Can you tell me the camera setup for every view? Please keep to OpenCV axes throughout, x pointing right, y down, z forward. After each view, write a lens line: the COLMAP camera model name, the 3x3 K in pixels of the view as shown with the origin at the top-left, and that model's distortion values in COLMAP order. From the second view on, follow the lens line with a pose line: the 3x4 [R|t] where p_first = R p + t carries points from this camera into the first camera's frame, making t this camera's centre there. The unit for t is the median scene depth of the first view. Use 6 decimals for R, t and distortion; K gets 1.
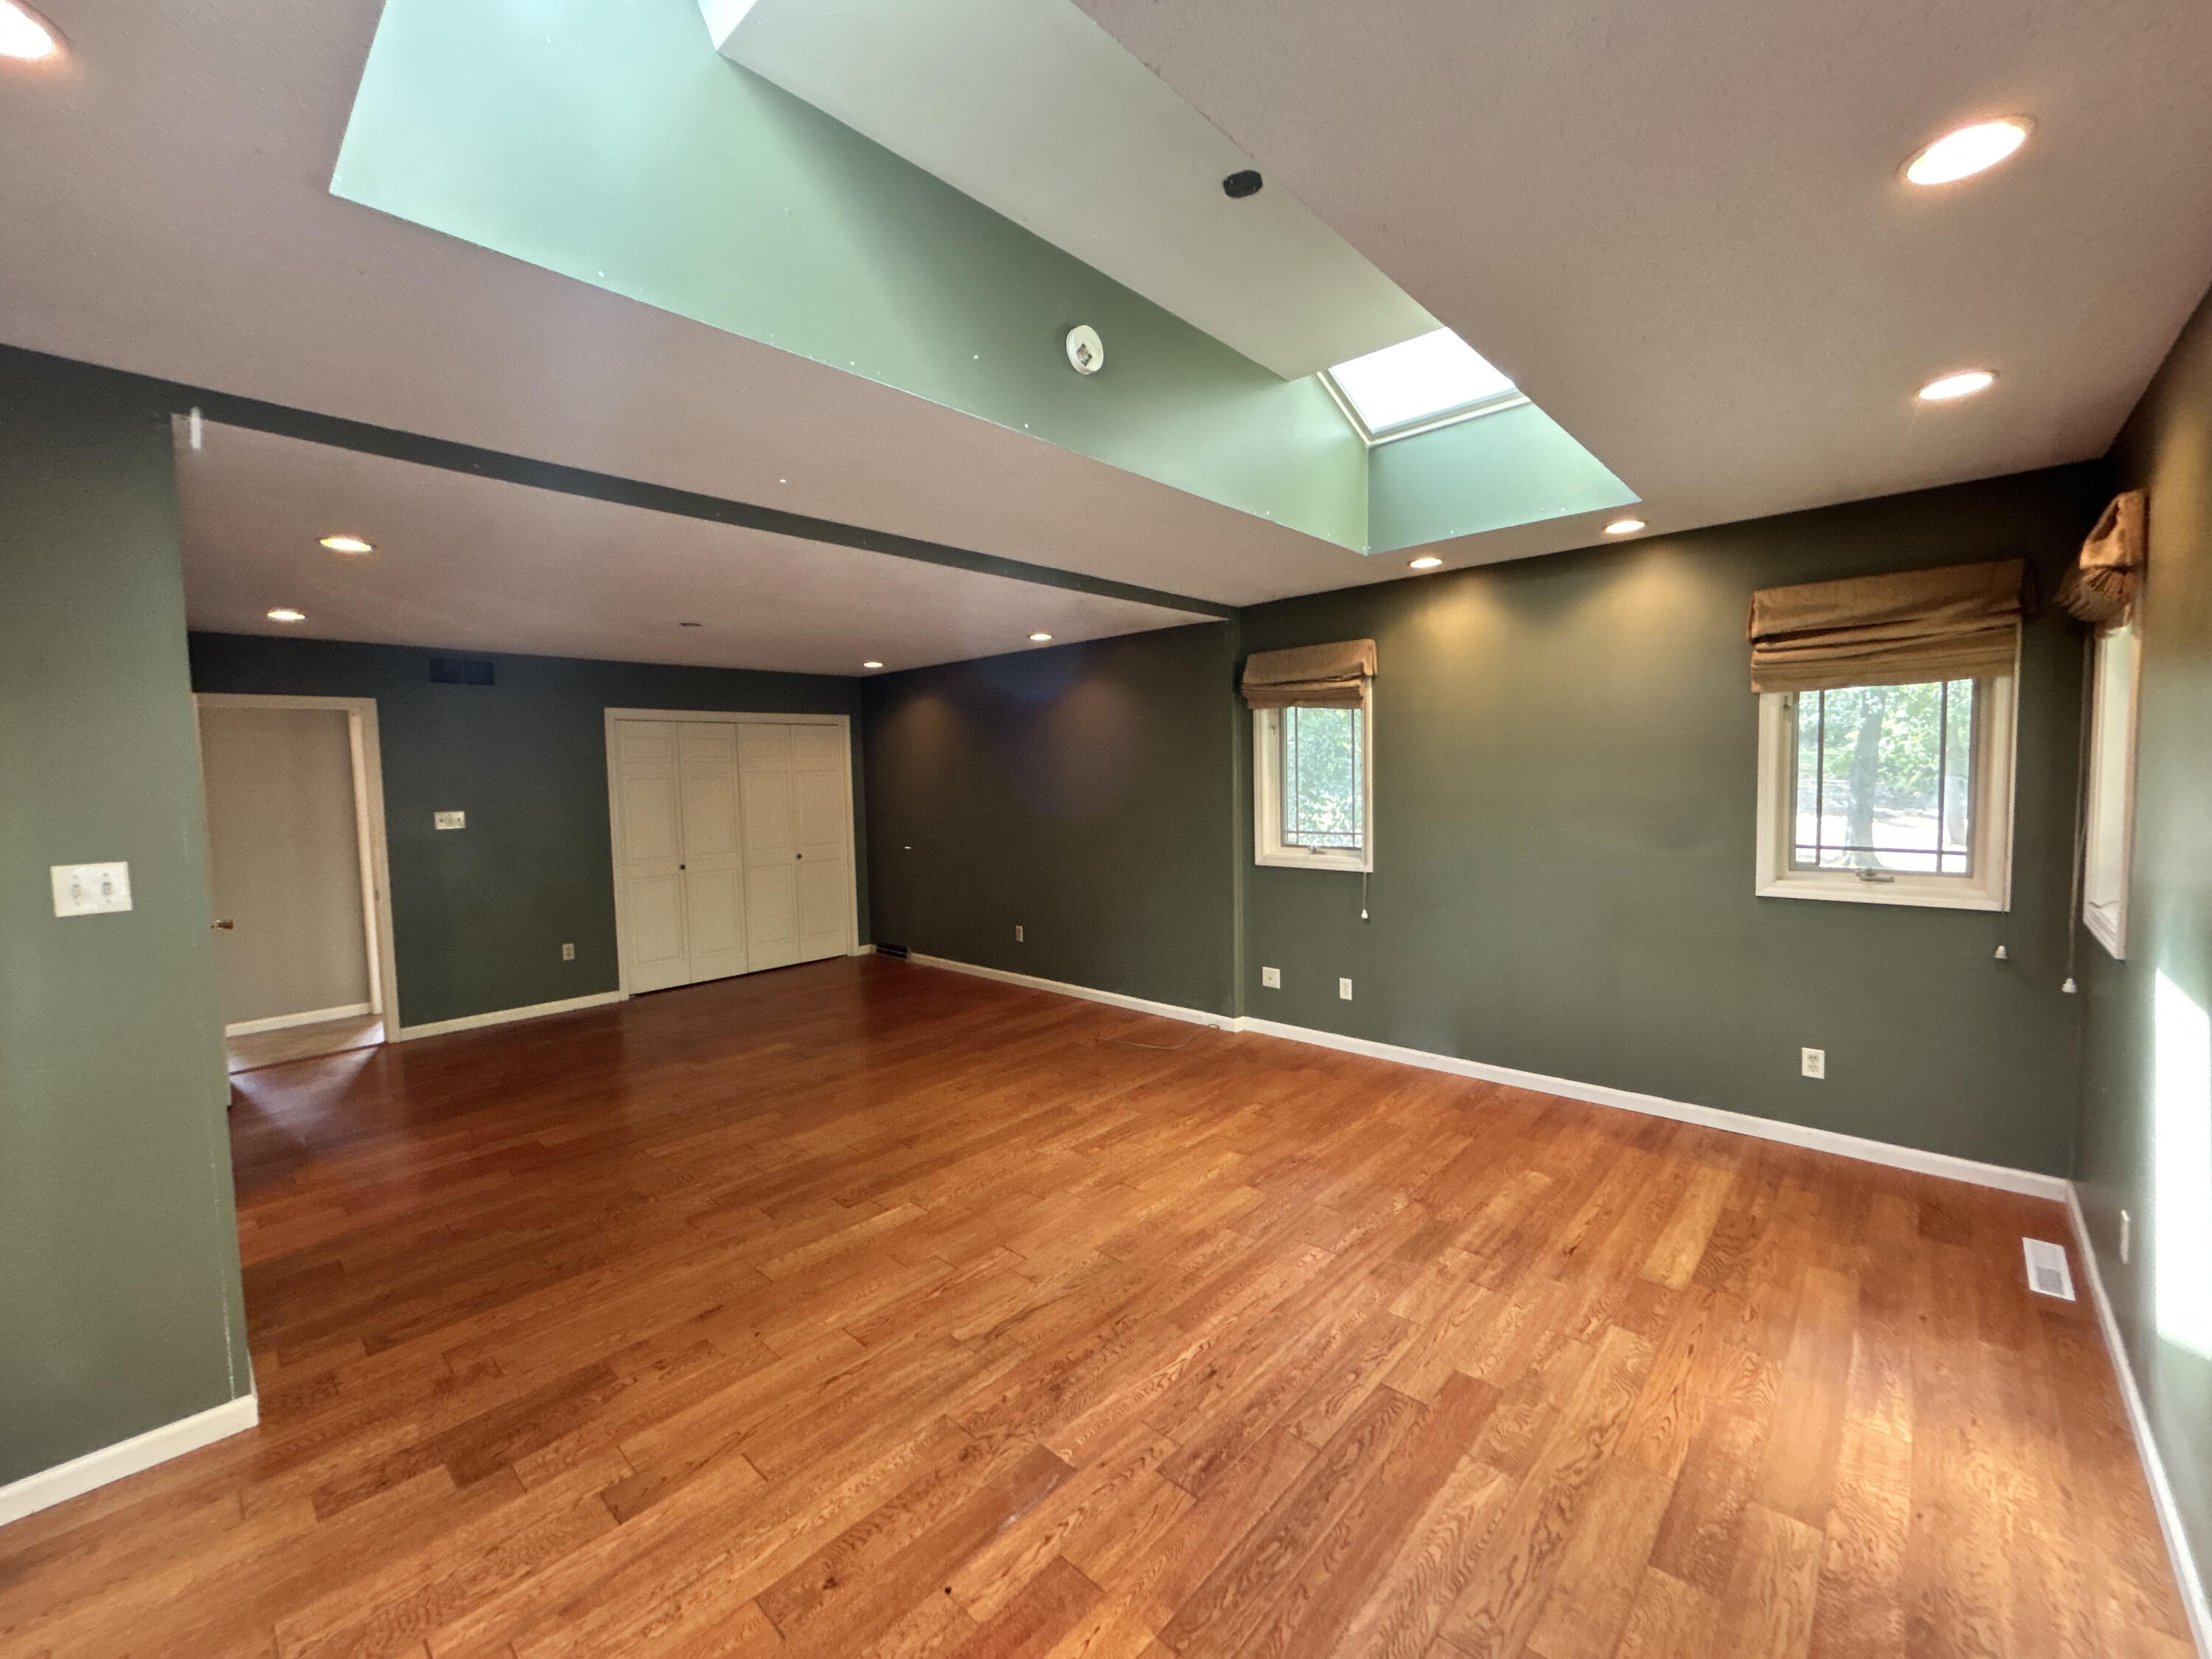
lens RADIAL K [[898.4, 0, 1101.3], [0, 898.4, 830.7], [0, 0, 1]] dist [0.001997, -0.000201]
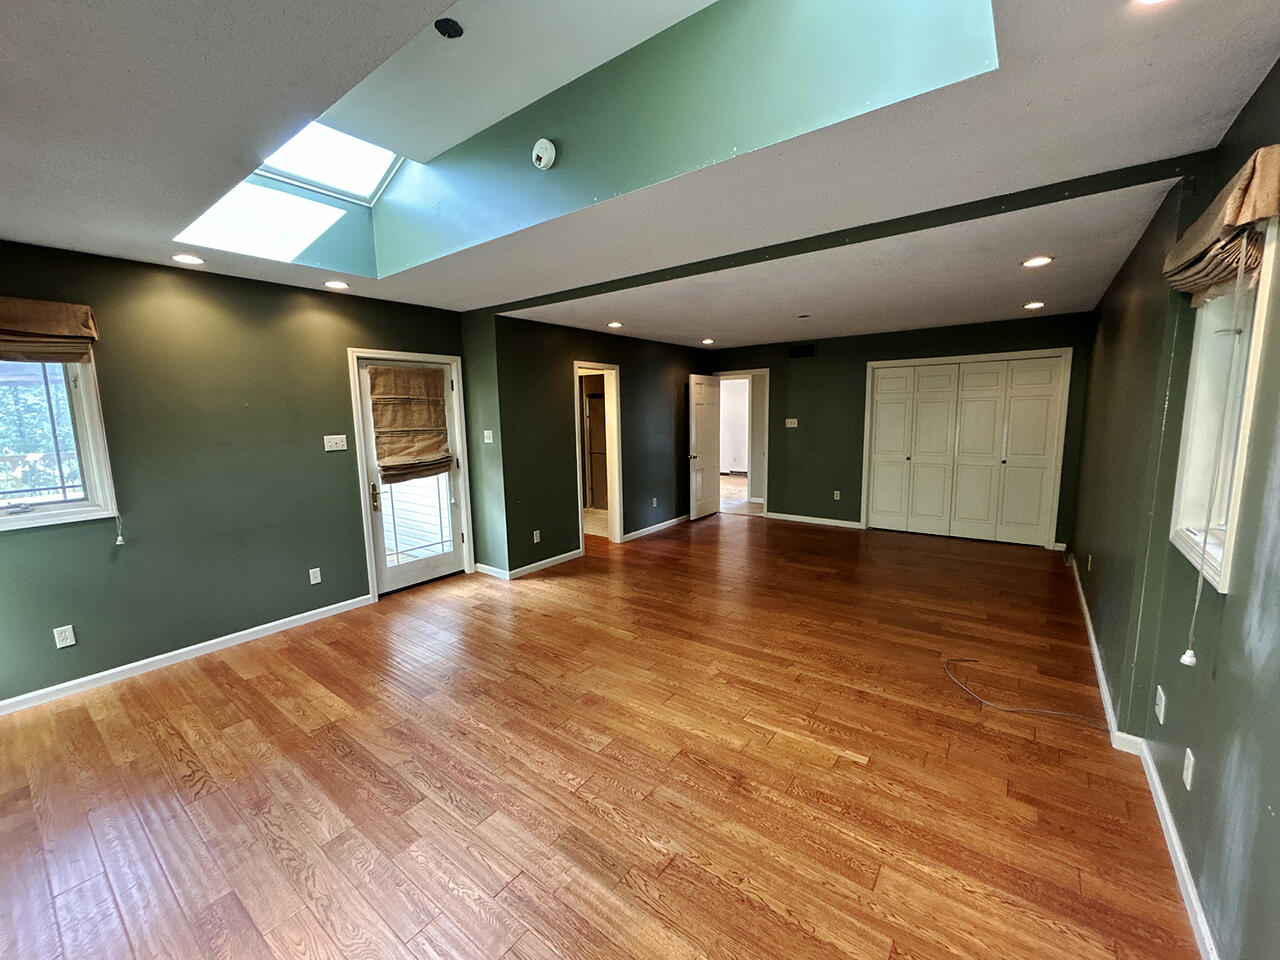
lens RADIAL K [[519.8, 0, 636.9], [0, 519.8, 481.1], [0, 0, 1]] dist [0.001997, -0.000201]
pose [[0.093266, 0.153278, -0.983772, 0.792562], [-0.044837, 0.987723, 0.149643, -0.072136], [0.994631, 0.030153, 0.098993, 0.847762]]
